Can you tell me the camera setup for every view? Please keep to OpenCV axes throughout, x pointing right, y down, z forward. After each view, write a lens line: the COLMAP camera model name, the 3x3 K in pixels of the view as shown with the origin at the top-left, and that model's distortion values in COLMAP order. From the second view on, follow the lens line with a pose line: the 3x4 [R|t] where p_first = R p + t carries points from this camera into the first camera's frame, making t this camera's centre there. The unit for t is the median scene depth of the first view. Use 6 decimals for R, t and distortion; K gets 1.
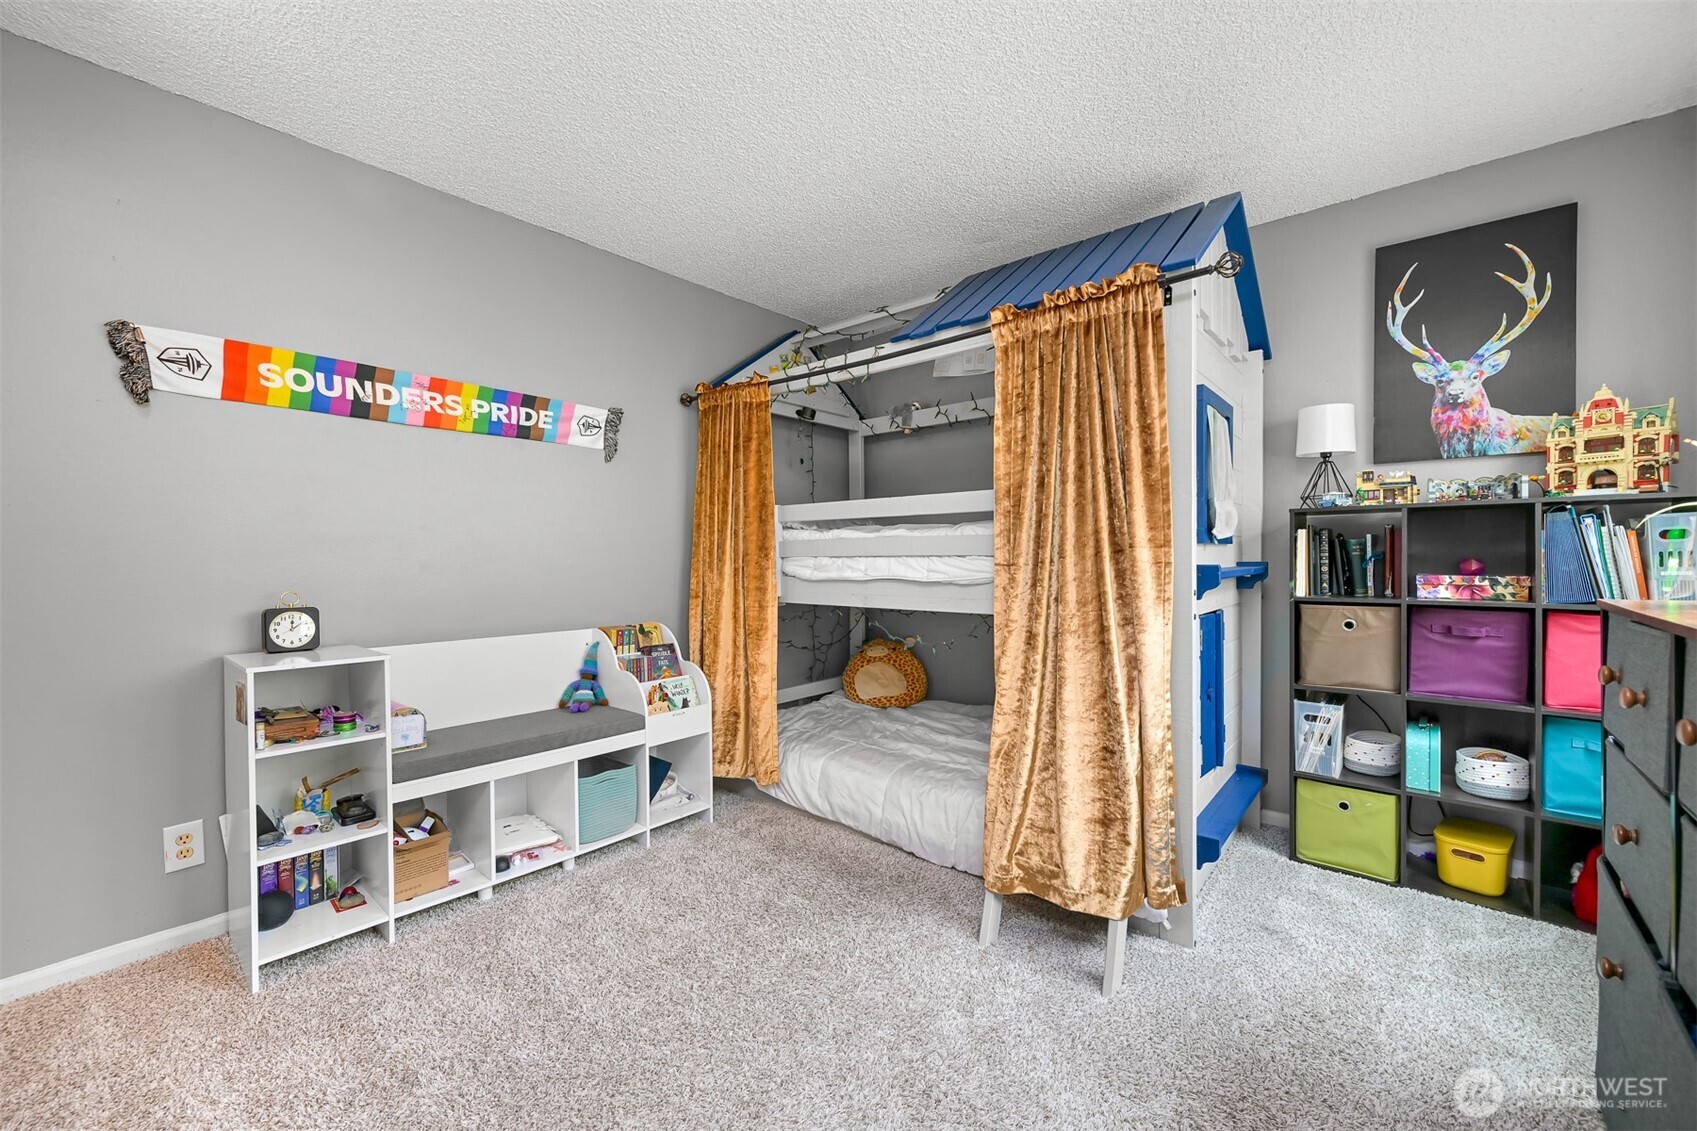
lens RADIAL K [[685.7, 0, 850.1], [0, 685.7, 567.5], [0, 0, 1]] dist [-0.003378, 0.000221]
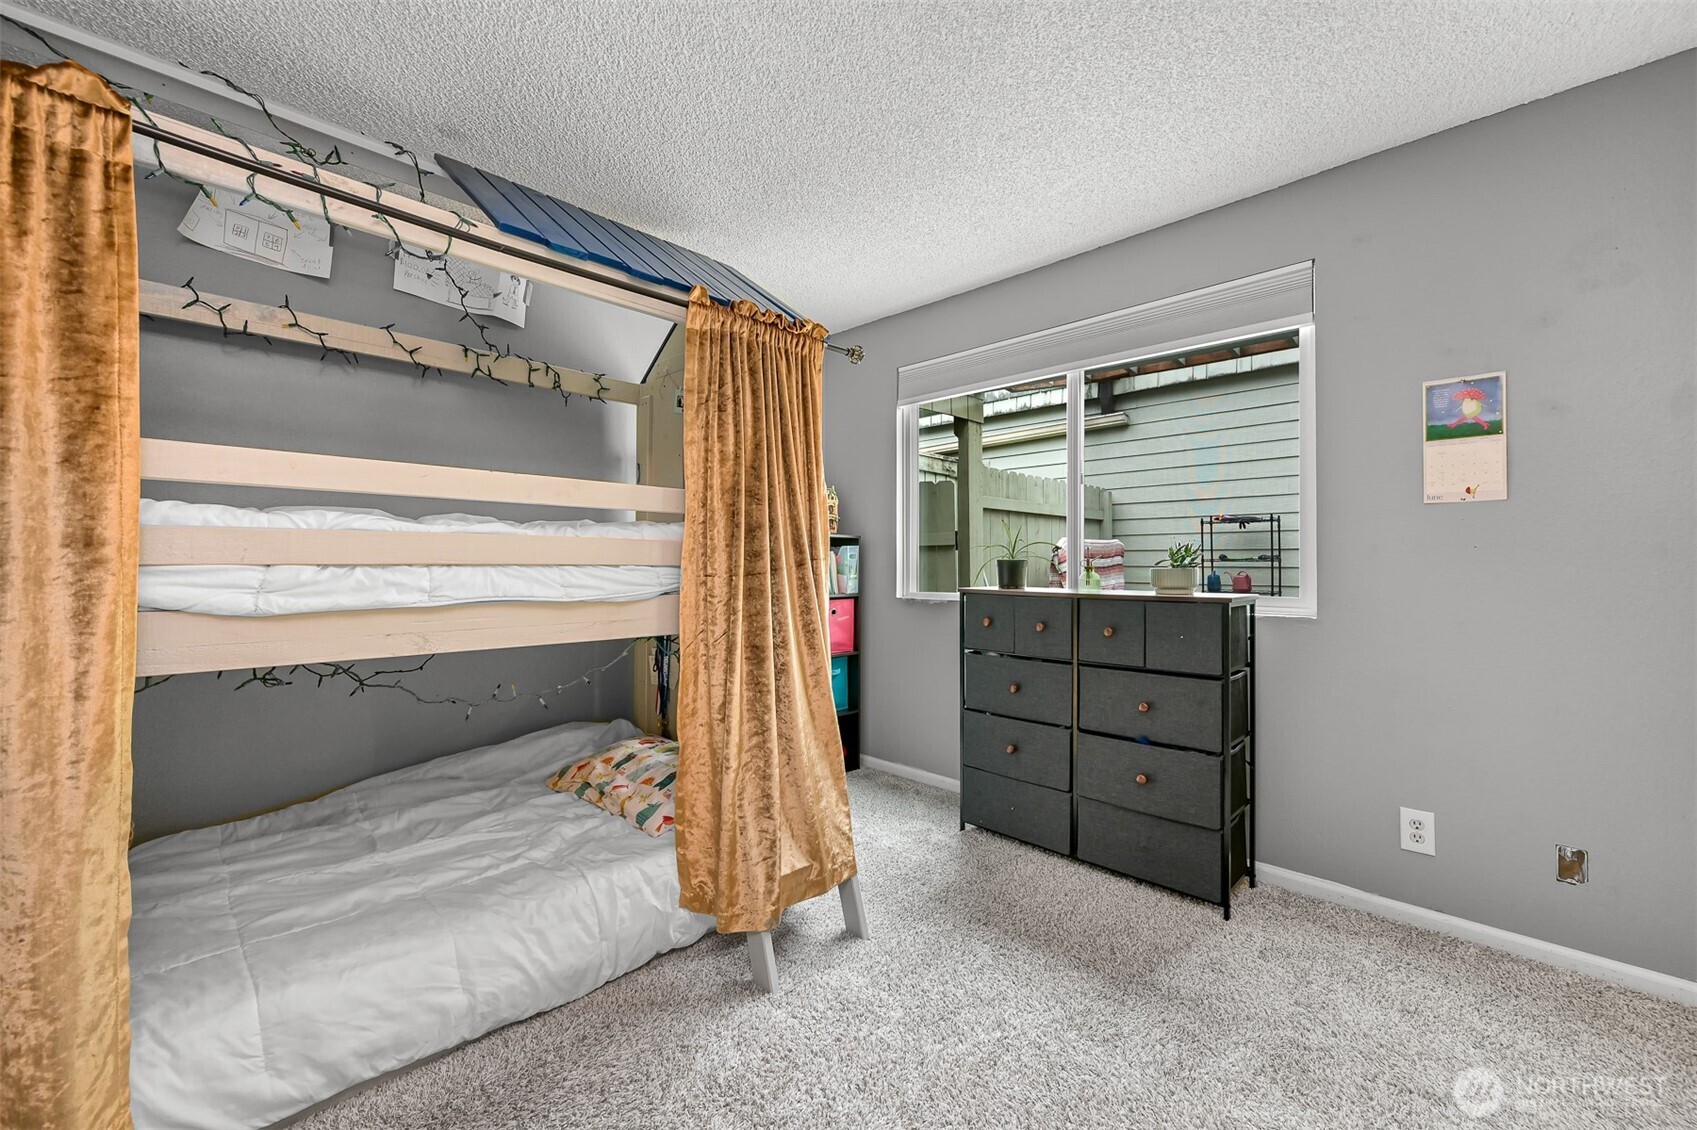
lens RADIAL K [[685.7, 0, 850.1], [0, 685.7, 560.5], [0, 0, 1]] dist [-0.003378, 0.000221]
pose [[0.050093, 0.009519, 0.998699, -0.519630], [0.013857, 0.999852, -0.010225, -0.008961], [-0.998648, 0.014351, 0.049954, 0.612412]]
